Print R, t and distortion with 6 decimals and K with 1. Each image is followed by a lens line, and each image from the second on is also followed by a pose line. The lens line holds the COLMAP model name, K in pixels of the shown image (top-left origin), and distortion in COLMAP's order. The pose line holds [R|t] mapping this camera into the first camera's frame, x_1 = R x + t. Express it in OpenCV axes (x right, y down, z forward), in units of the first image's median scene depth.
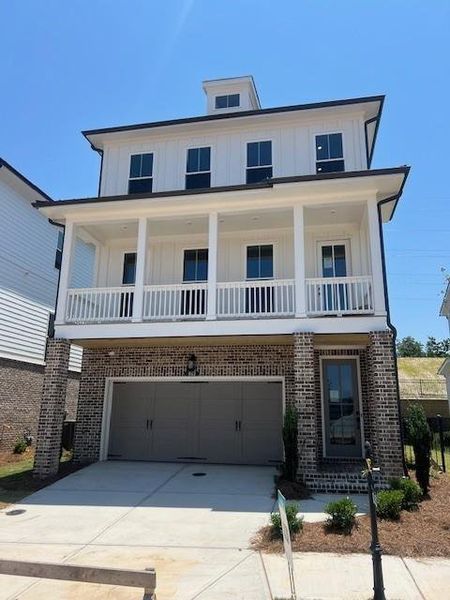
lens RADIAL K [[449.1, 0, 228.9], [0, 449.1, 299.3], [0, 0, 1]] dist [0.055091, -0.029701]
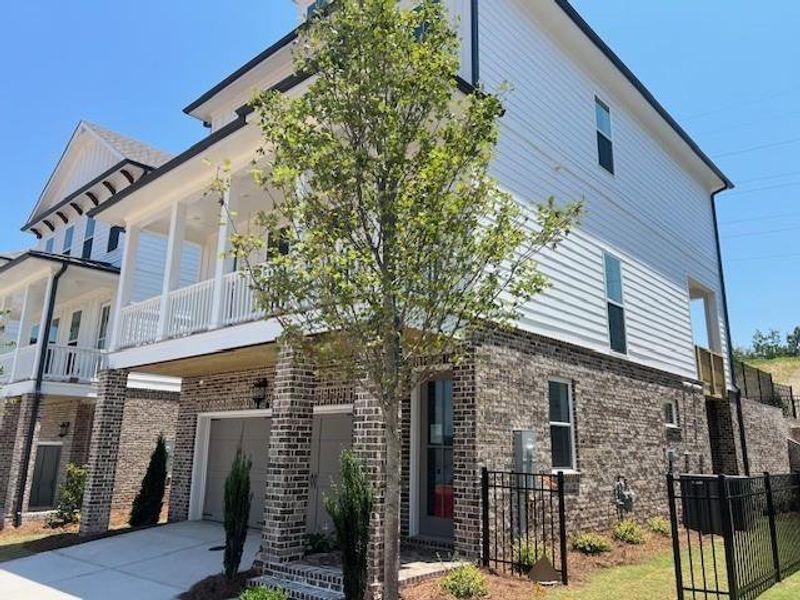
lens RADIAL K [[598.8, 0, 401.7], [0, 598.8, 300.1], [0, 0, 1]] dist [0.055091, -0.029701]
pose [[0.865052, -0.117825, -0.487649, 0.620227], [0.116594, 0.992631, -0.033010, 0.059830], [0.487945, -0.028302, 0.872415, 0.295755]]
